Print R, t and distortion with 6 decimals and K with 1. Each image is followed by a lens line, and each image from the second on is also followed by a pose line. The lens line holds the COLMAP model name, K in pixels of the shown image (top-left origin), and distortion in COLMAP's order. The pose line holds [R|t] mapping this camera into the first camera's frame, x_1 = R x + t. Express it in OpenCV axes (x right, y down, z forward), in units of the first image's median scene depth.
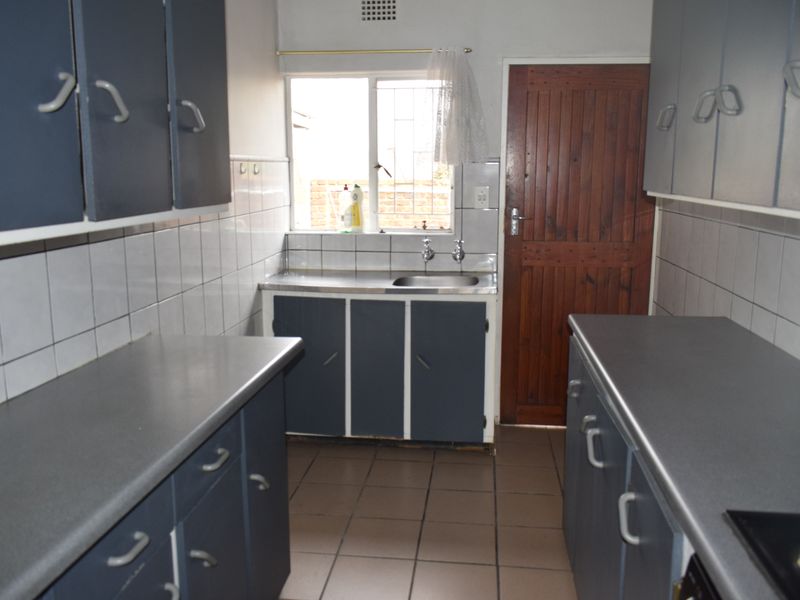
lens RADIAL K [[694.0, 0, 402.2], [0, 694.0, 296.9], [0, 0, 1]] dist [-0.019529, 0.005419]
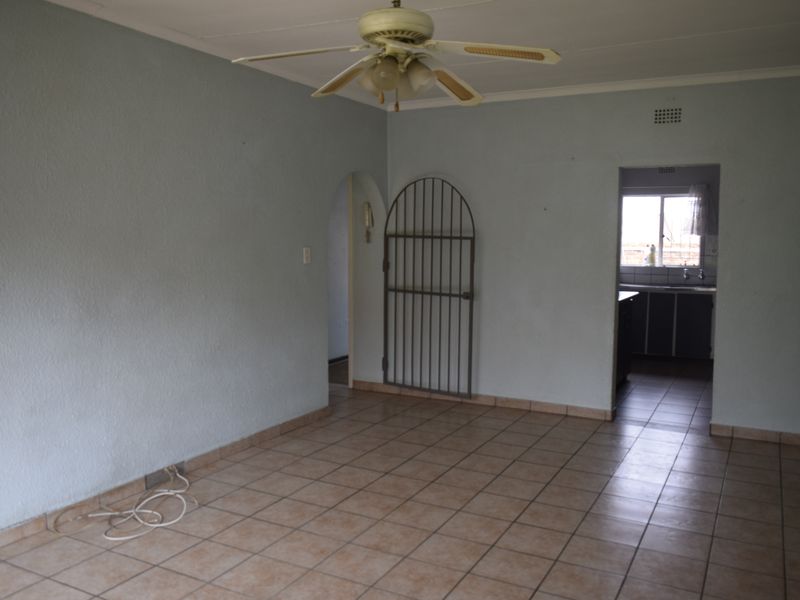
lens RADIAL K [[706.4, 0, 400.0], [0, 706.4, 300.0], [0, 0, 1]] dist [0.069604, 0.002083]
pose [[0.926723, 0.024516, -0.374945, 0.045701], [-0.049916, 0.997057, -0.058181, 0.189750], [0.372415, 0.072633, 0.925219, -1.412338]]
